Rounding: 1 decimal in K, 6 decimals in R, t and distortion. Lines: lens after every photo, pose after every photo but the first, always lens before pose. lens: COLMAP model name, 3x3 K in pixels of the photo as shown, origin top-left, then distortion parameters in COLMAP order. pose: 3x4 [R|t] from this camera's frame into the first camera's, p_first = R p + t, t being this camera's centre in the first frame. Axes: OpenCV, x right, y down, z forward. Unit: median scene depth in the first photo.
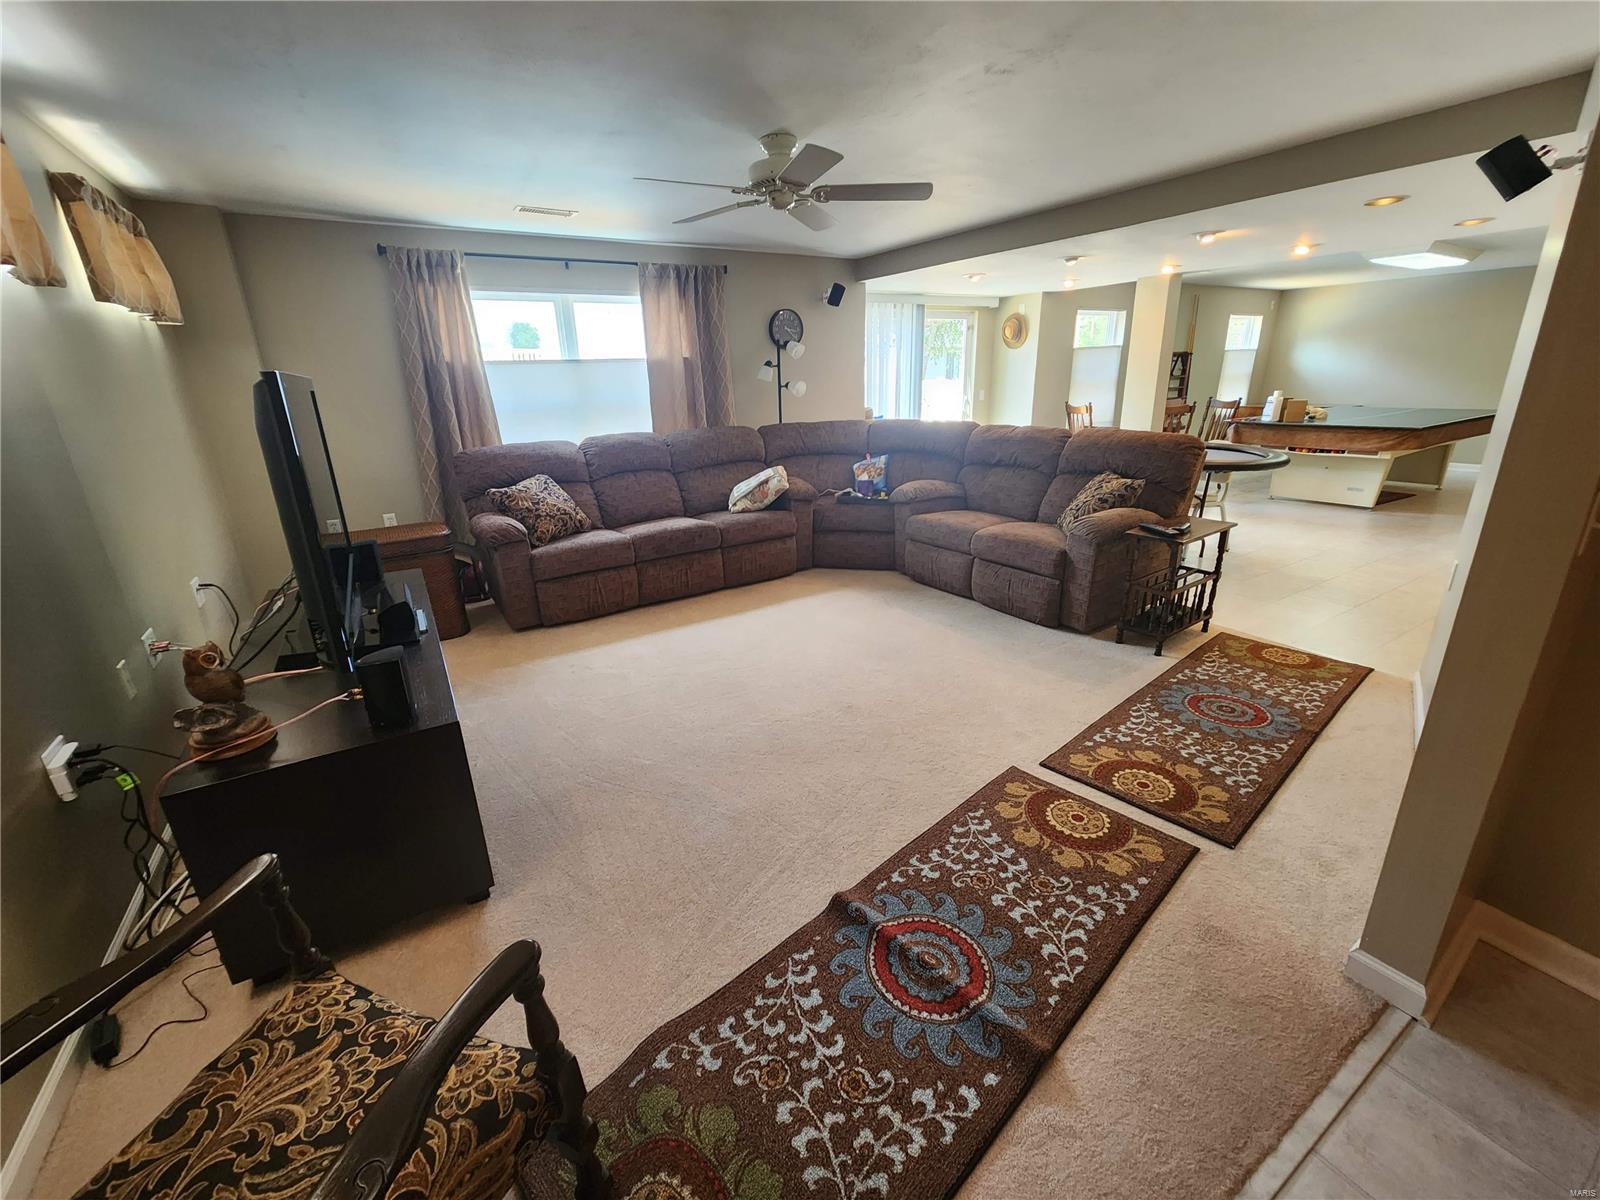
lens RADIAL K [[650.1, 0, 800.0], [0, 650.1, 600.0], [0, 0, 1]] dist [0.000987, 0.000081]
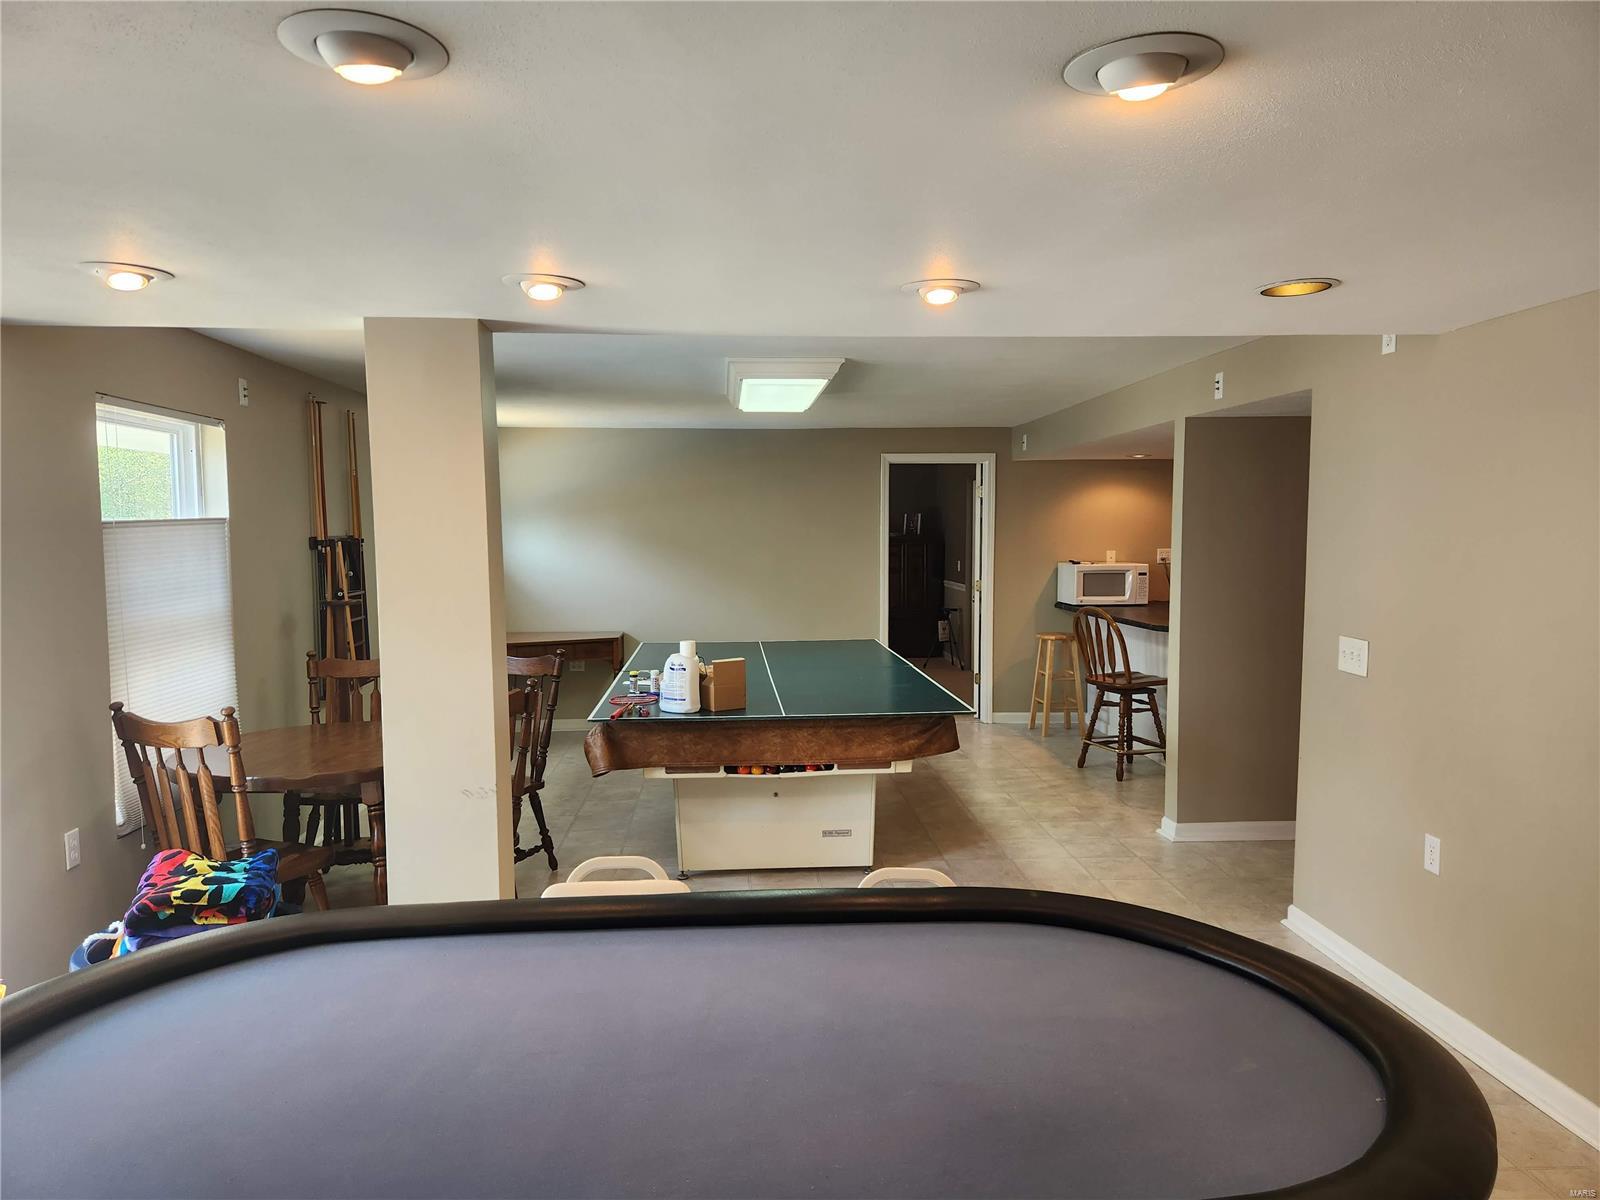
lens RADIAL K [[1073.1, 0, 800.0], [0, 1073.1, 600.0], [0, 0, 1]] dist [-0.001483, -0.000326]
pose [[0.466843, -0.022520, 0.884053, 0.164887], [0.277536, 0.952901, -0.122284, -0.242810], [-0.839662, 0.302444, 0.451106, 0.622974]]
